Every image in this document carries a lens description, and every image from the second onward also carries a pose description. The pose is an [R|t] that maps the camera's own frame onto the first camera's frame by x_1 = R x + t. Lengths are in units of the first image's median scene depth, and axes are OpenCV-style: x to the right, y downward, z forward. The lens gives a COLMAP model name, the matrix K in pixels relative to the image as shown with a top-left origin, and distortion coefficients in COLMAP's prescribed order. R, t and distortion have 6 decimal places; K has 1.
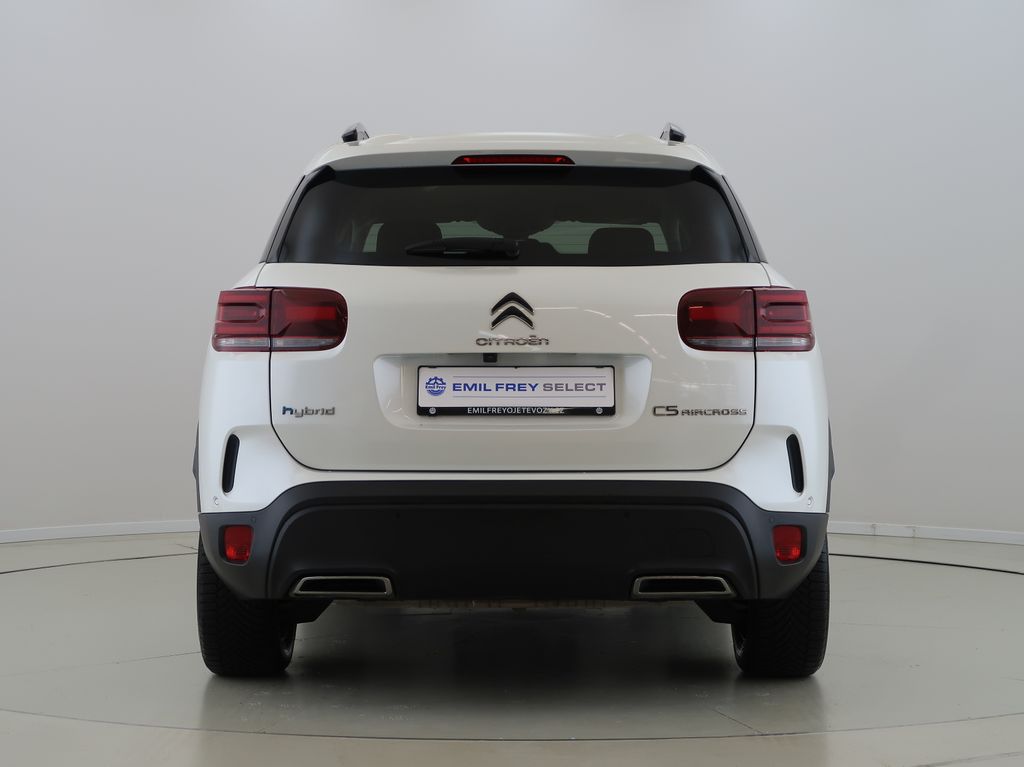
lens RADIAL K [[1178.4, 0, 512.0], [0, 1178.4, 383.5], [0, 0, 1]] dist [-0.139189, -0.009632]
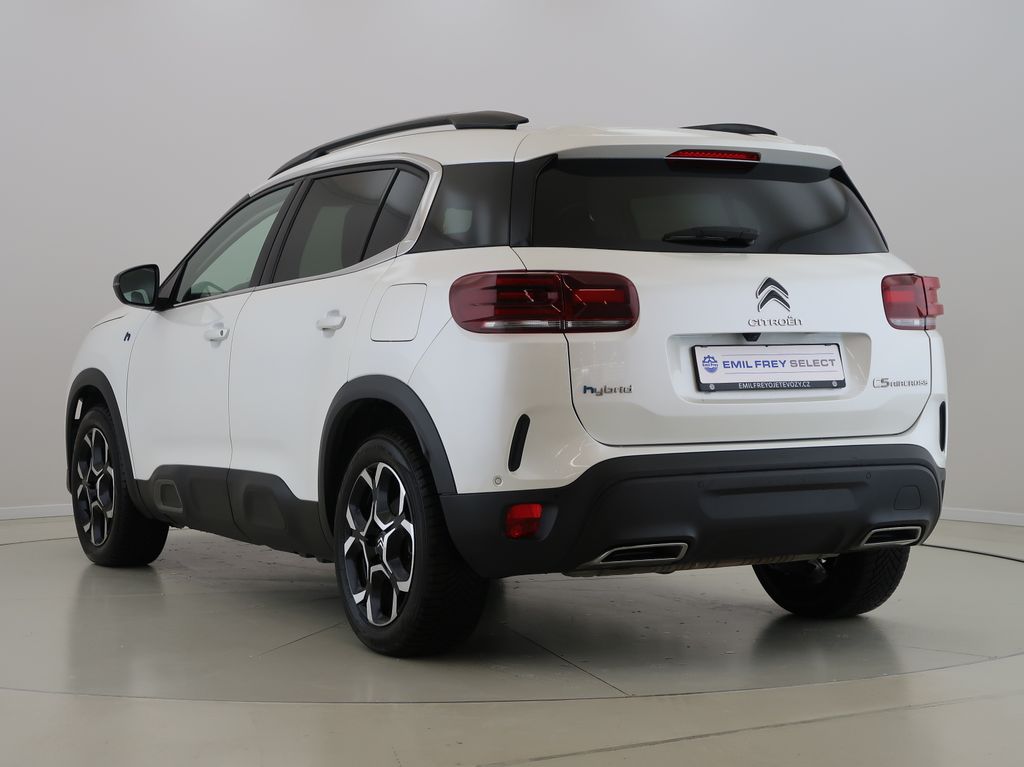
lens RADIAL K [[1178.4, 0, 512.0], [0, 1178.4, 383.5], [0, 0, 1]] dist [-0.139189, -0.009632]
pose [[0.963564, -0.021222, 0.266633, -0.523600], [0.017663, 0.999720, 0.015740, 0.000007], [-0.266892, -0.010457, 0.963670, 0.009712]]
